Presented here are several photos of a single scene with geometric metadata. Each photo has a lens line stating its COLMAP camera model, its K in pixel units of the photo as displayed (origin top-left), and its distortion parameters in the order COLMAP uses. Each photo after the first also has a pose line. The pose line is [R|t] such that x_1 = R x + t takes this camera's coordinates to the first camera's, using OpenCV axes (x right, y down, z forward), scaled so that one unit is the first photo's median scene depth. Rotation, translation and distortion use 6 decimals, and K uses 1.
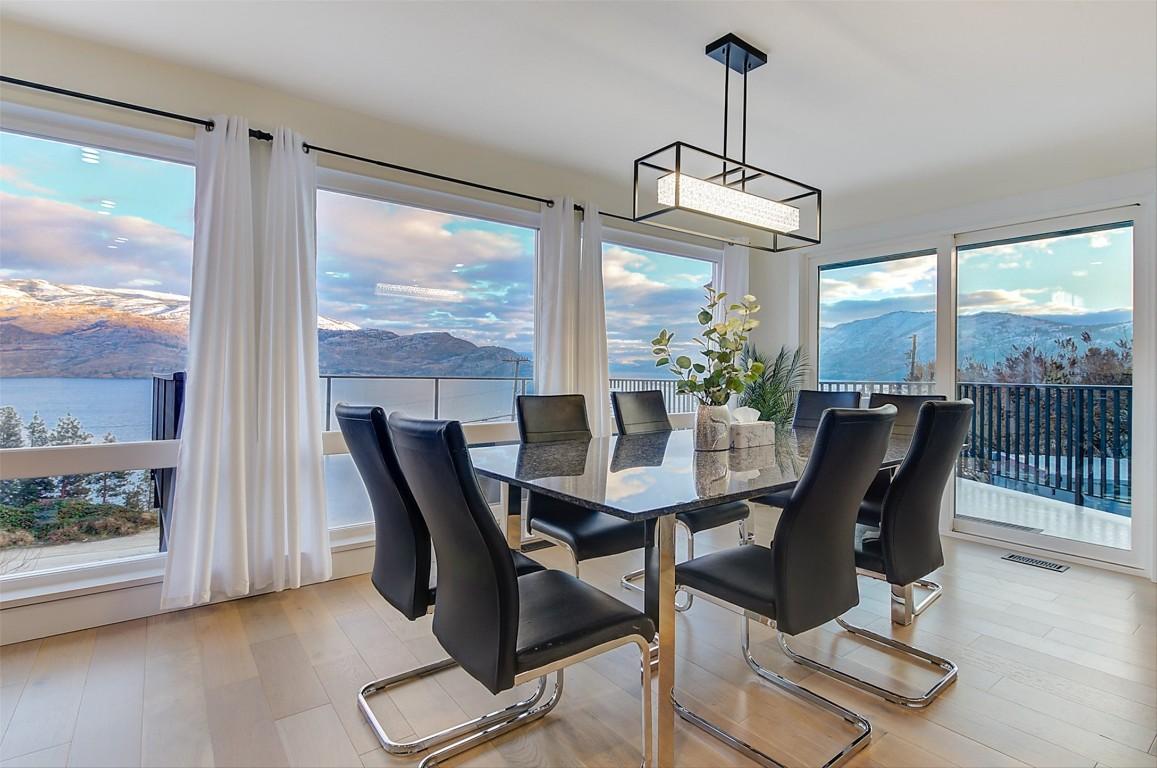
lens RADIAL K [[551.5, 0, 587.0], [0, 551.5, 369.5], [0, 0, 1]] dist [-0.002017, -0.001118]
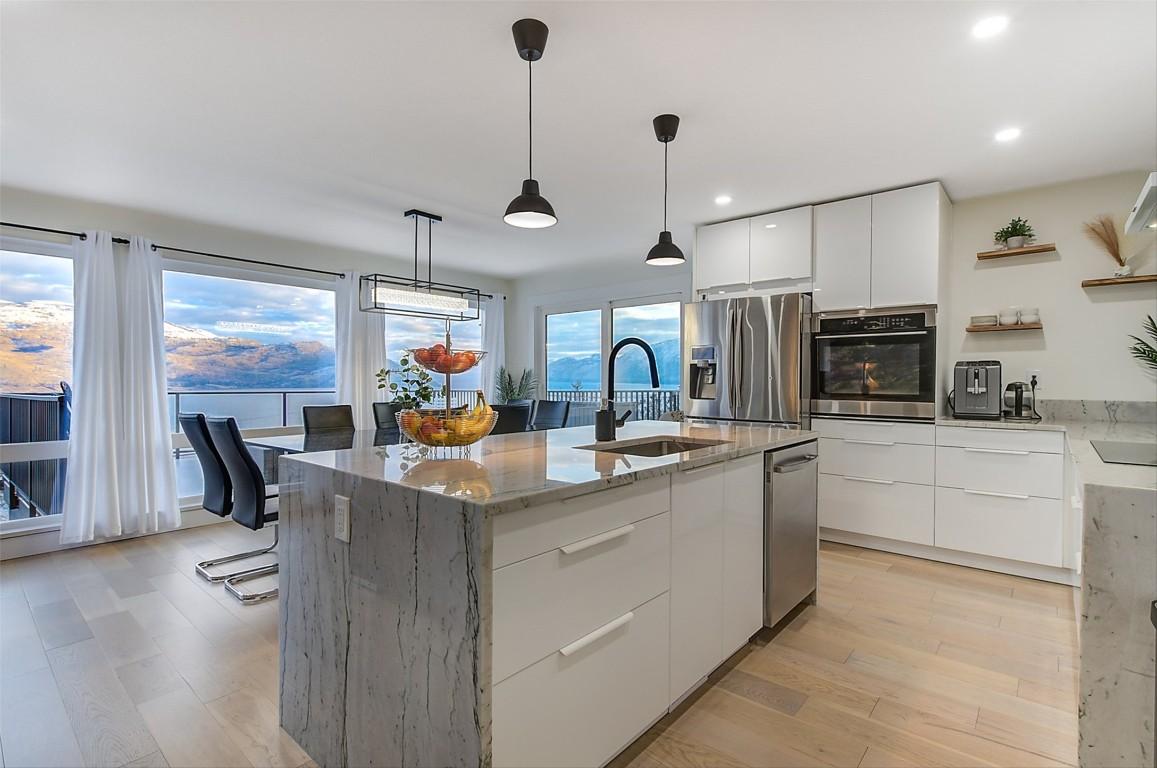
lens RADIAL K [[540.0, 0, 584.7], [0, 540.0, 388.9], [0, 0, 1]] dist [-0.000654, -0.001525]
pose [[0.978791, -0.015737, 0.204254, 0.350920], [0.011465, 0.999690, 0.022083, -0.030018], [-0.204539, -0.019273, 0.978669, -0.722566]]
